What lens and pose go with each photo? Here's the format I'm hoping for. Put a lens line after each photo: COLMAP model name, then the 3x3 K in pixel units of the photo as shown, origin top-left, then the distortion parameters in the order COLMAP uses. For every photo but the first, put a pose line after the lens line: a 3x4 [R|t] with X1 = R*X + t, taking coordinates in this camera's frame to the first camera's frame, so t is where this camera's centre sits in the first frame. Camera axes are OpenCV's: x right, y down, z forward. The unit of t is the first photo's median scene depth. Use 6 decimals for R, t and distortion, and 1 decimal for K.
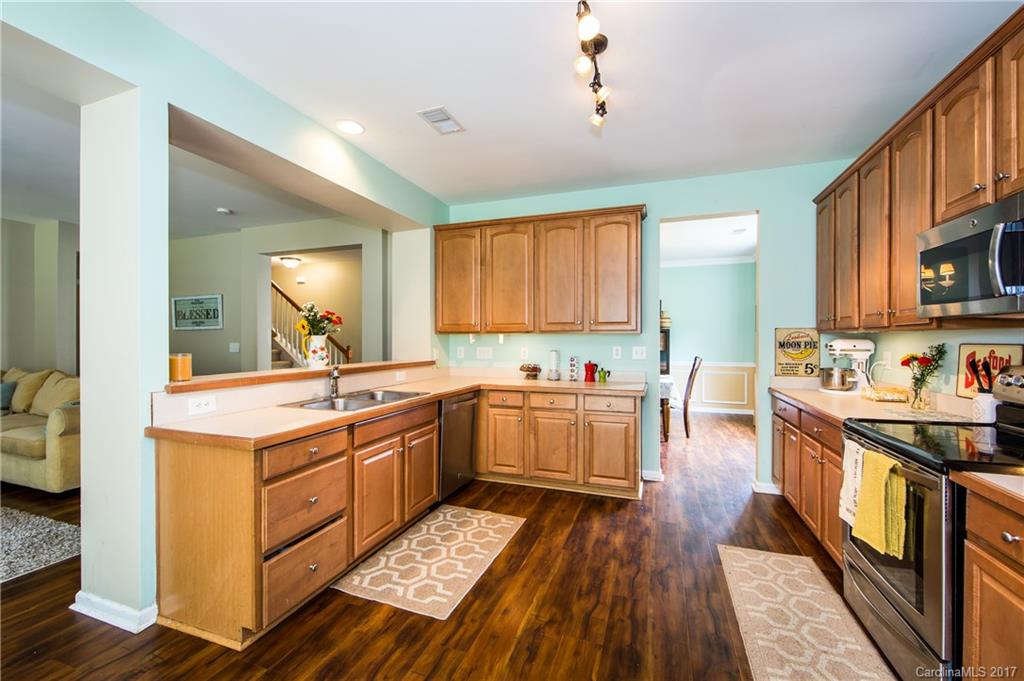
lens RADIAL K [[405.0, 0, 512.4], [0, 405.0, 340.9], [0, 0, 1]] dist [-0.002431, -0.000263]
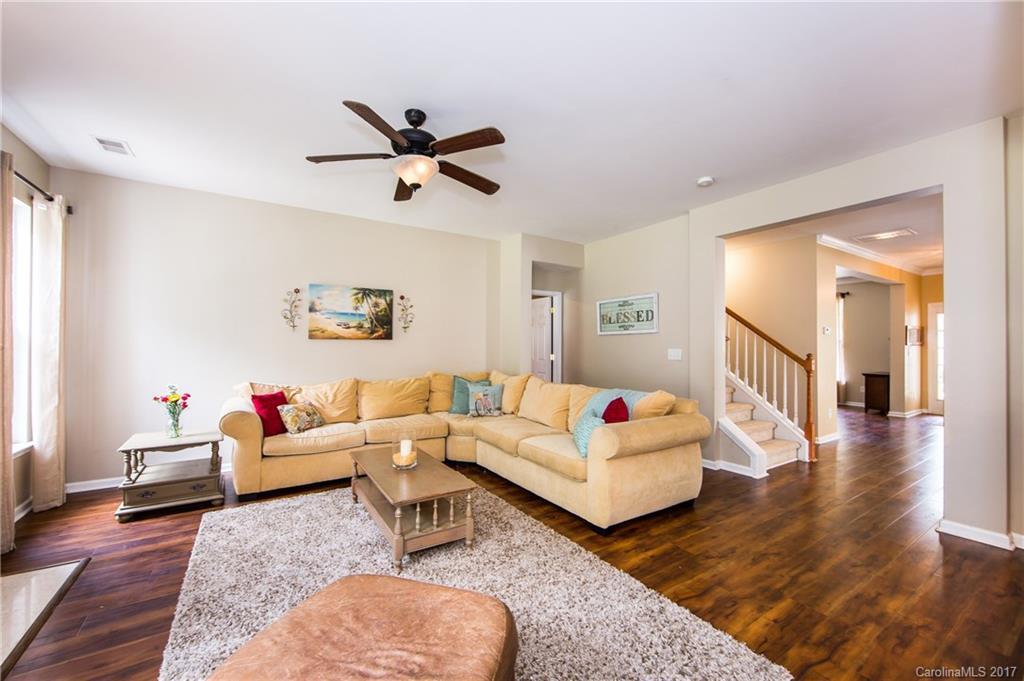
lens RADIAL K [[405.0, 0, 514.1], [0, 405.0, 342.6], [0, 0, 1]] dist [-0.002431, -0.000263]
pose [[0.796482, -0.002545, -0.604657, -0.458551], [-0.005103, 0.999927, -0.010931, 0.002404], [0.604640, 0.011792, 0.796411, 0.131834]]
